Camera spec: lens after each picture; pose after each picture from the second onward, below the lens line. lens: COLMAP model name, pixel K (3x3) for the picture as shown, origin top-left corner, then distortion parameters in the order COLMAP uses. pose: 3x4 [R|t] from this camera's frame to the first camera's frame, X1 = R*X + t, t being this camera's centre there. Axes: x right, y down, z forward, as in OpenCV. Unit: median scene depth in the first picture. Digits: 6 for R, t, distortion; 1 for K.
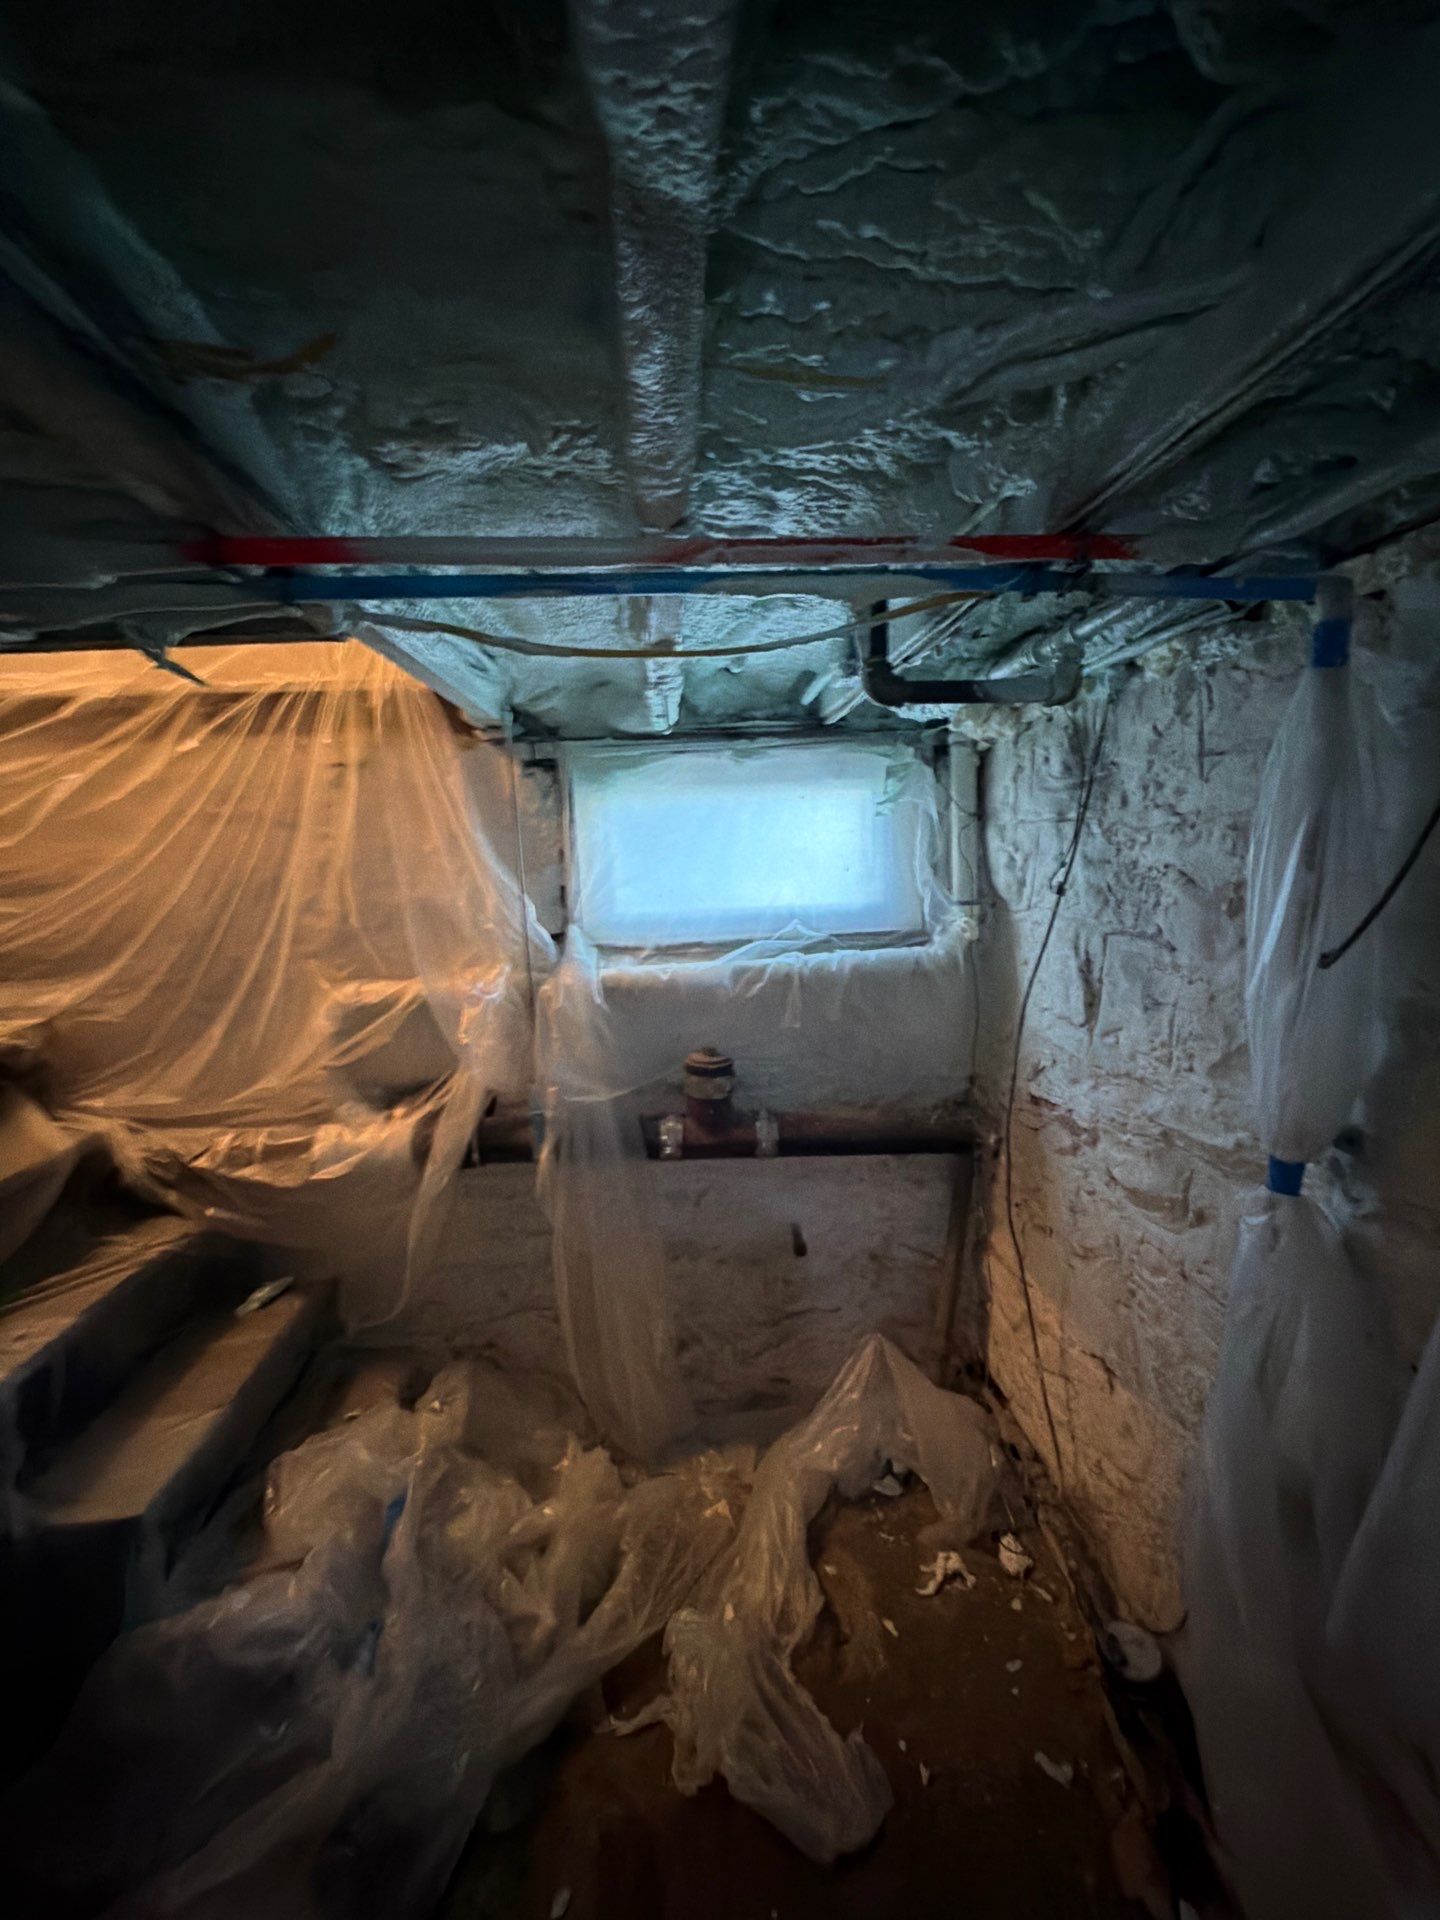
lens RADIAL K [[765.0, 0, 724.9], [0, 765.0, 956.4], [0, 0, 1]] dist [0.000026, 0.000079]
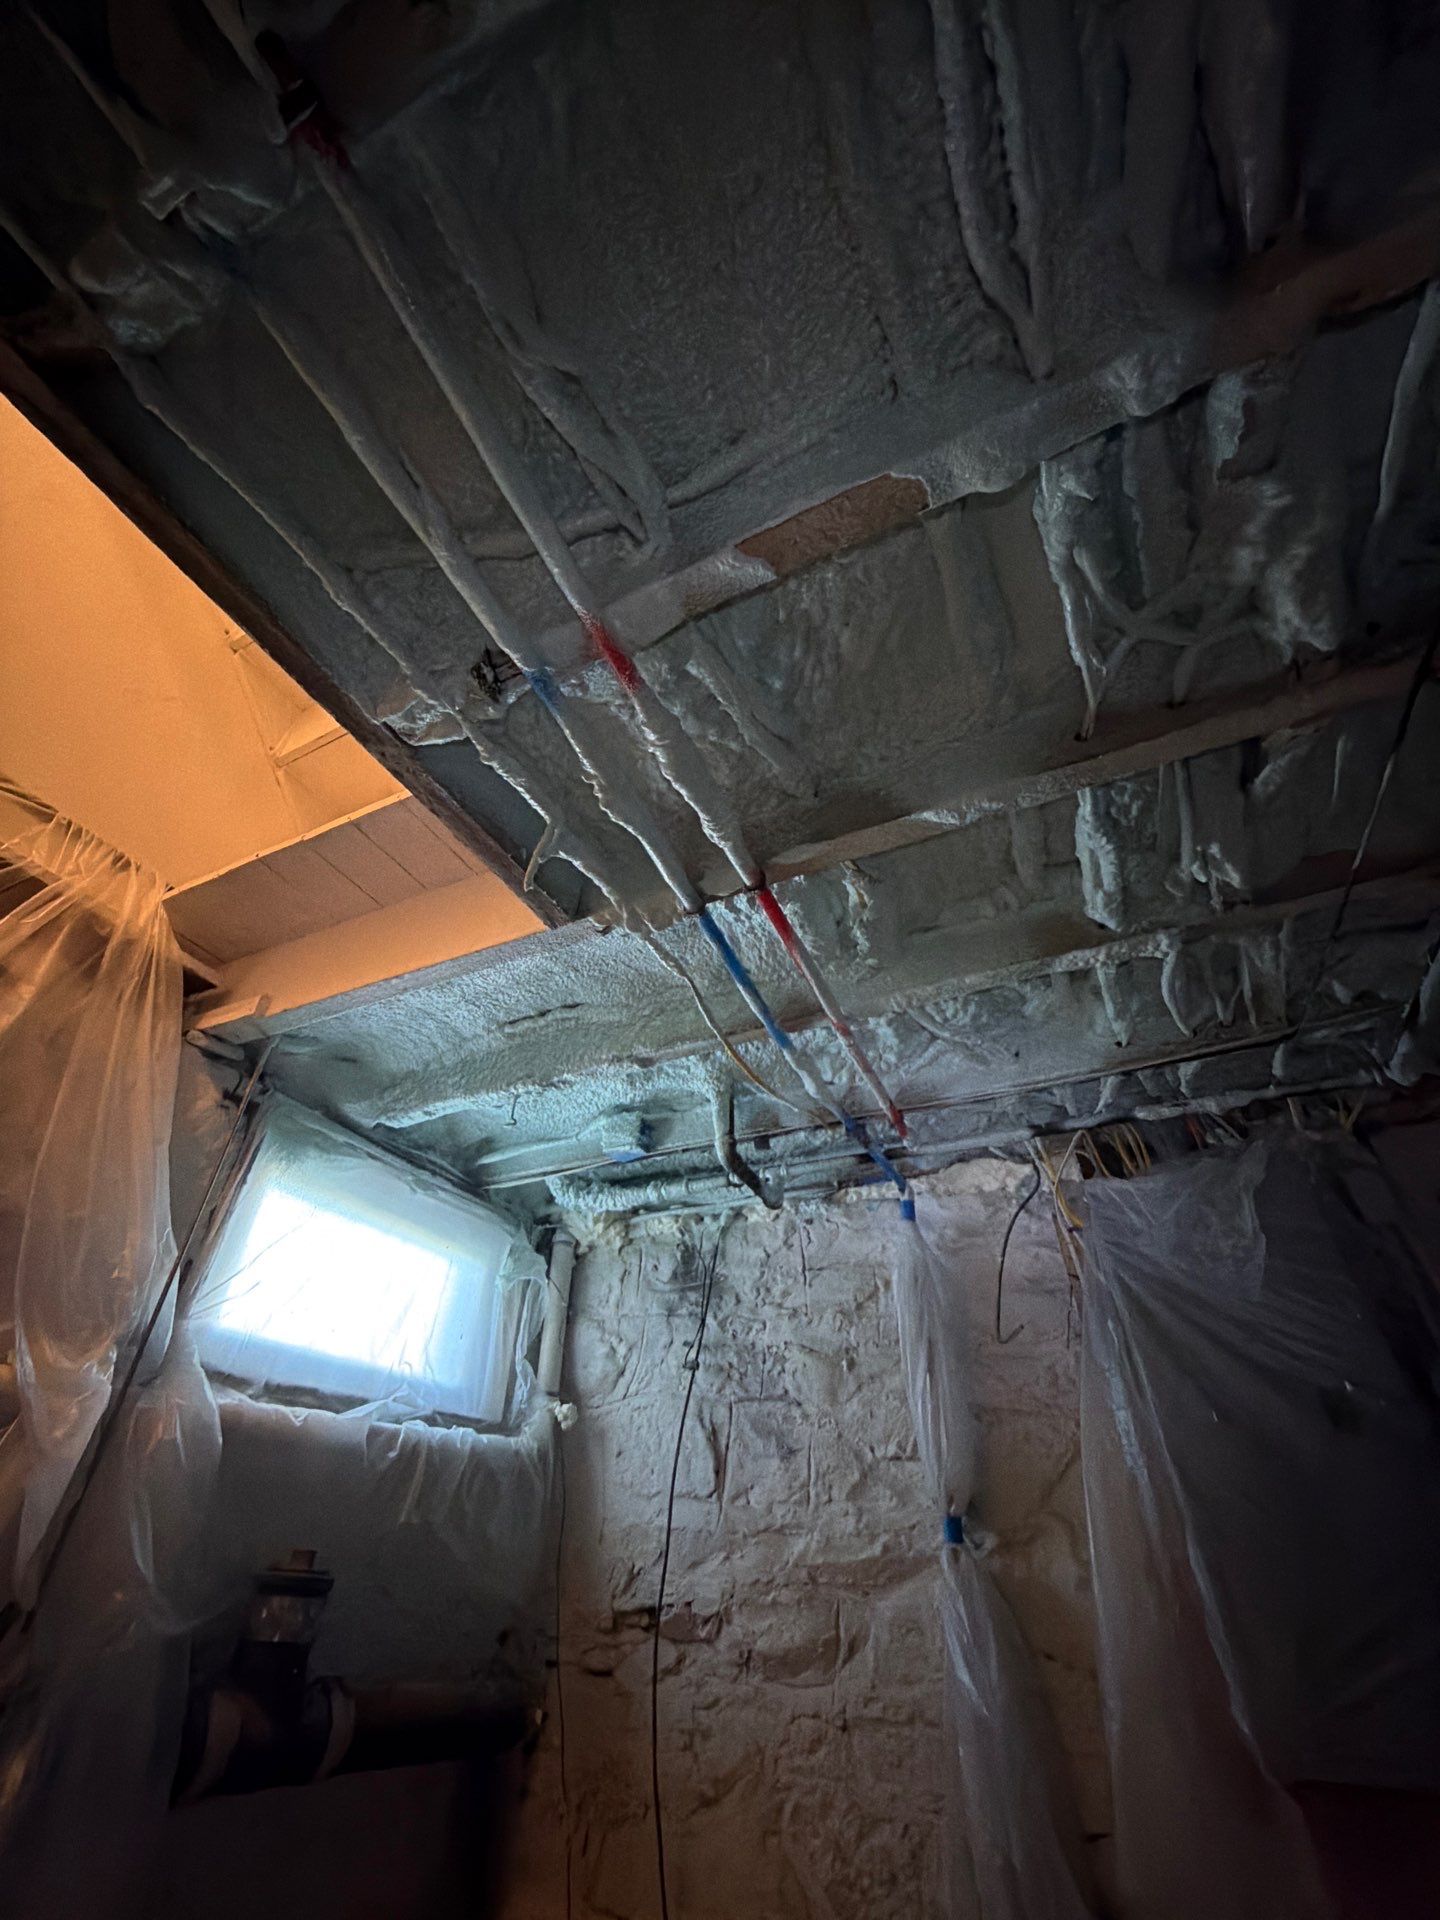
lens RADIAL K [[765.0, 0, 720.0], [0, 765.0, 958.3], [0, 0, 1]] dist [0.000026, 0.000079]
pose [[0.493793, 0.571314, 0.655567, -0.797973], [0.084926, 0.718602, -0.690217, 0.322891], [-0.865423, 0.396499, 0.306321, 0.314893]]
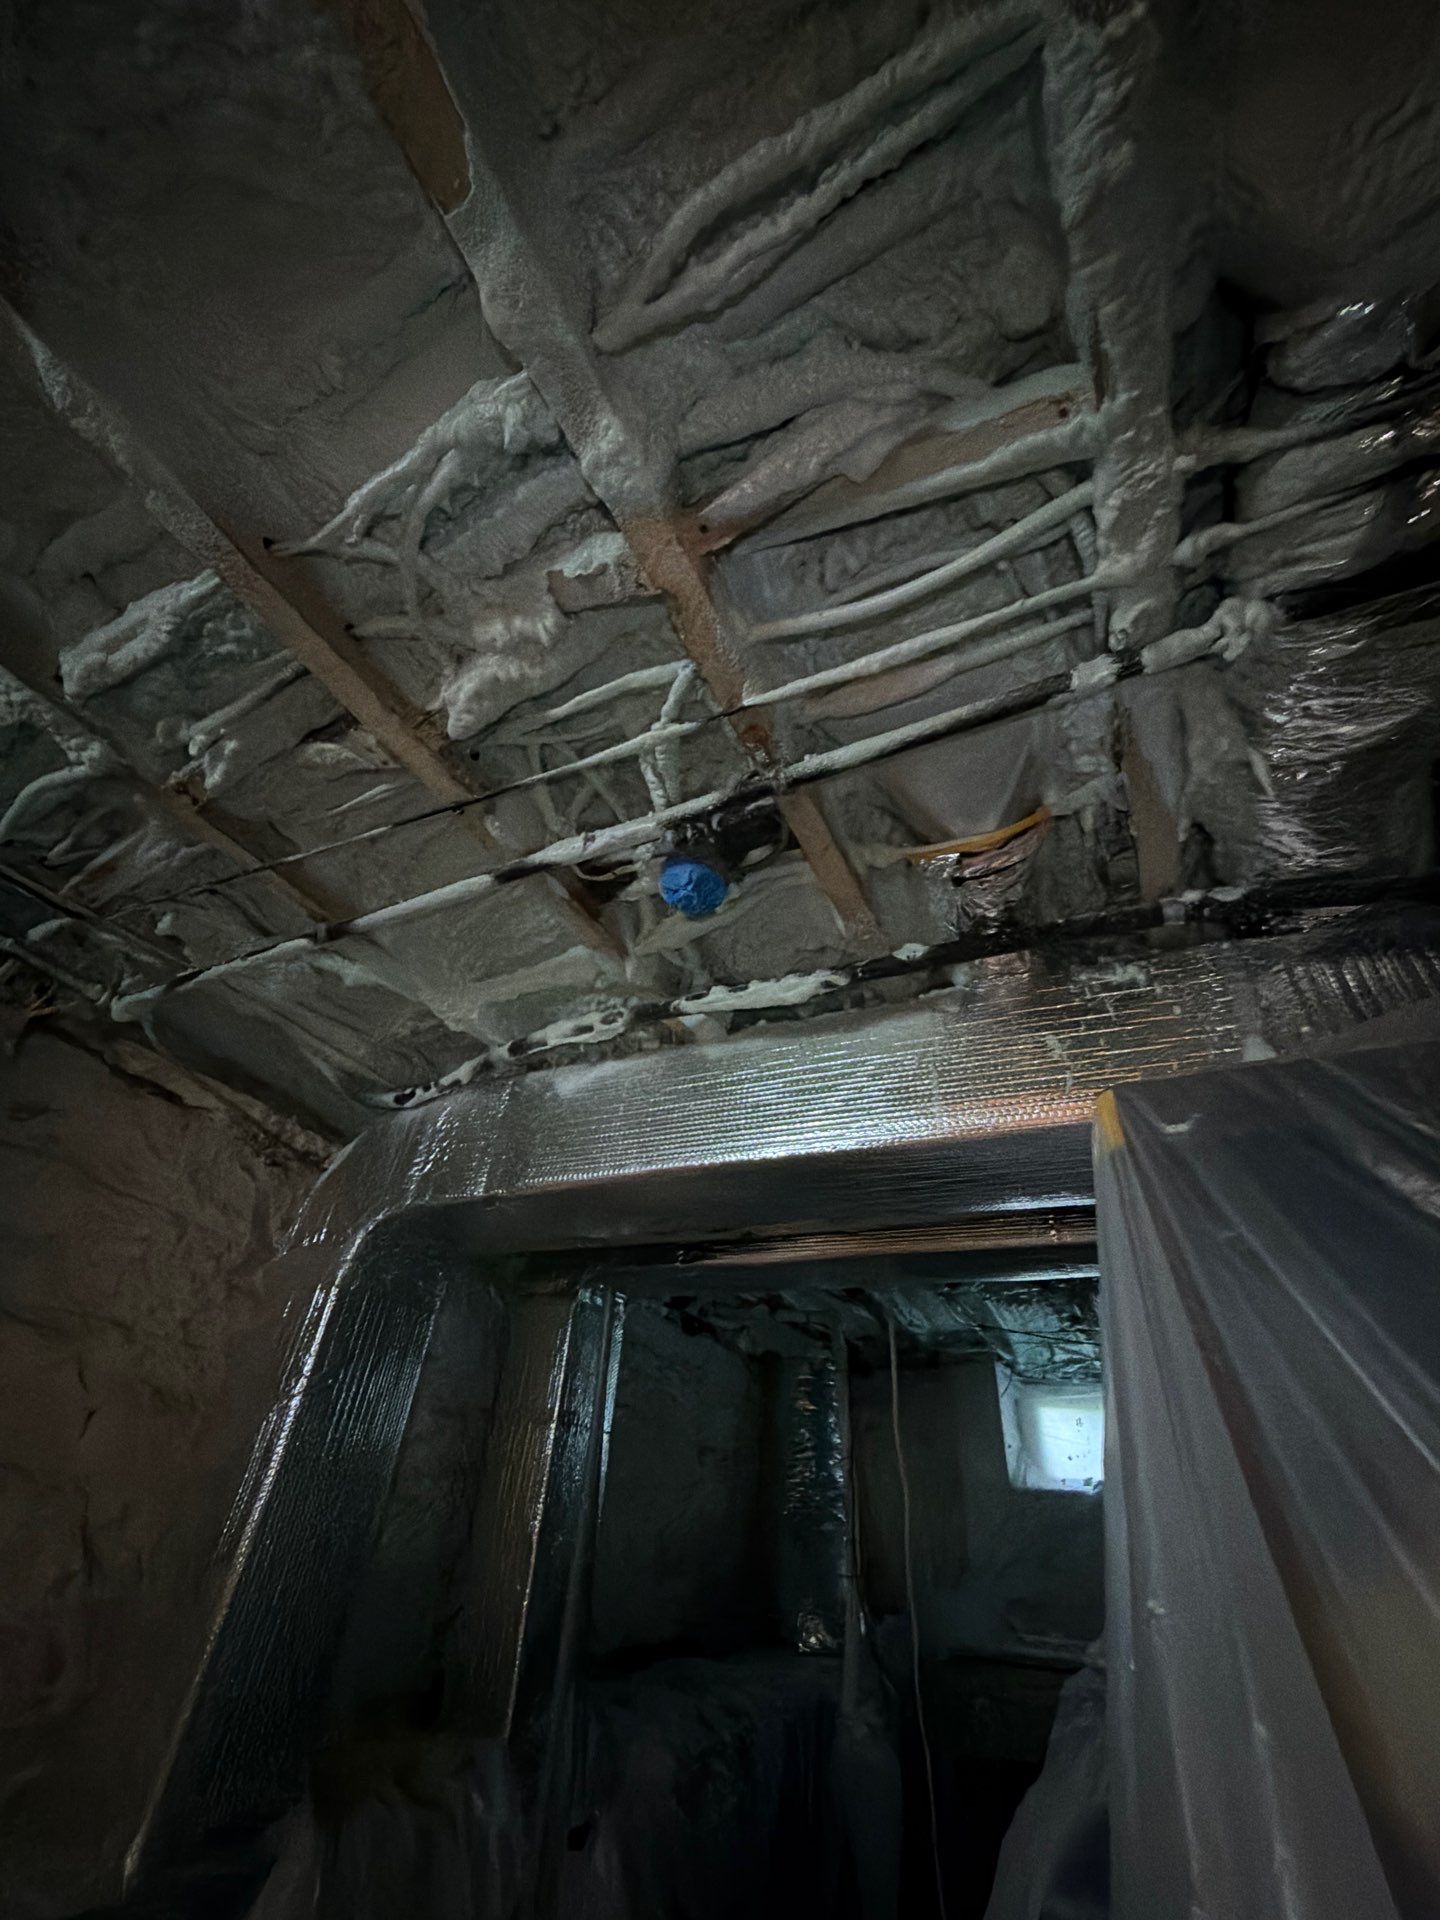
lens RADIAL K [[765.0, 0, 724.6], [0, 765.0, 958.6], [0, 0, 1]] dist [0.000026, 0.000079]
pose [[-0.859791, 0.286721, 0.422553, -0.750849], [0.030389, 0.854749, -0.518151, 0.309184], [-0.509742, -0.432660, -0.743619, 0.286595]]
